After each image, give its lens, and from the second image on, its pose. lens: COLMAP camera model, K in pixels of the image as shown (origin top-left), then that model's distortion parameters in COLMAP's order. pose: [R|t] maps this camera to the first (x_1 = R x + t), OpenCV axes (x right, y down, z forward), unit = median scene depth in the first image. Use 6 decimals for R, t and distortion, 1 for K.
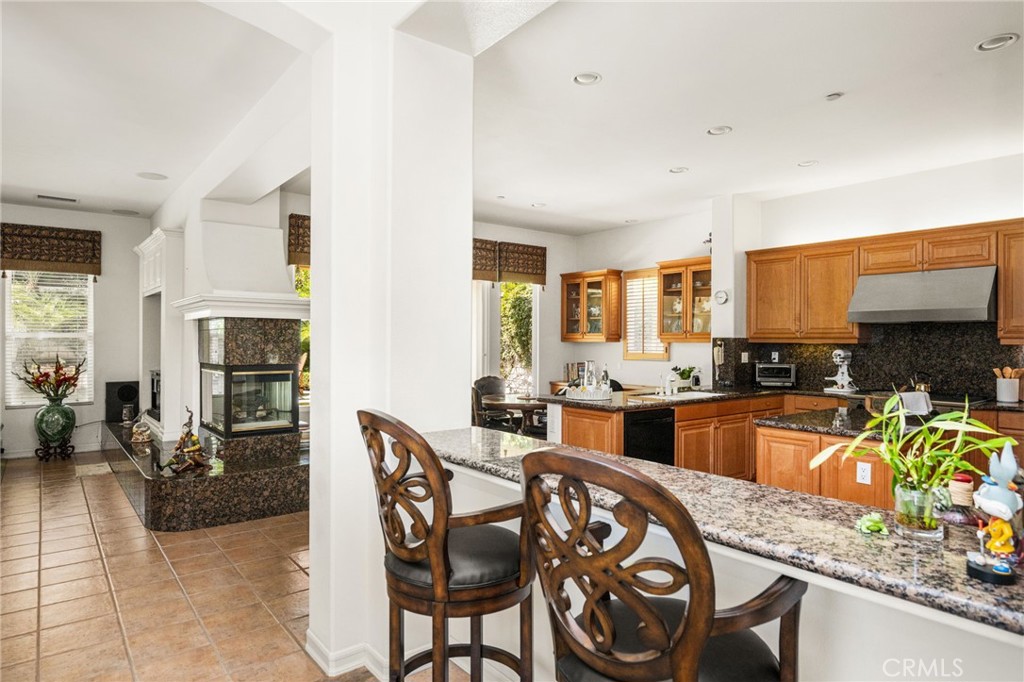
lens RADIAL K [[605.3, 0, 512.0], [0, 605.3, 341.0], [0, 0, 1]] dist [-0.002491, -0.000862]
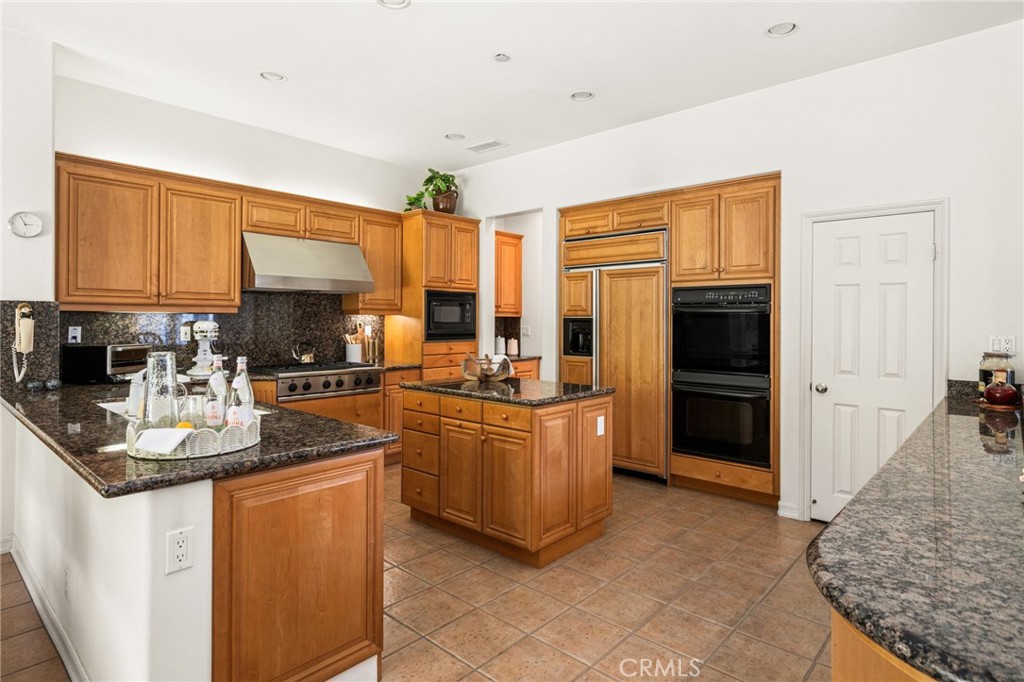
lens RADIAL K [[563.6, 0, 513.7], [0, 563.6, 316.7], [0, 0, 1]] dist [0.001715, 0.000831]
pose [[-0.191704, -0.002364, 0.981450, -0.248083], [-0.007769, 0.999969, 0.000891, 0.005184], [-0.981422, -0.007454, -0.191716, 0.764088]]
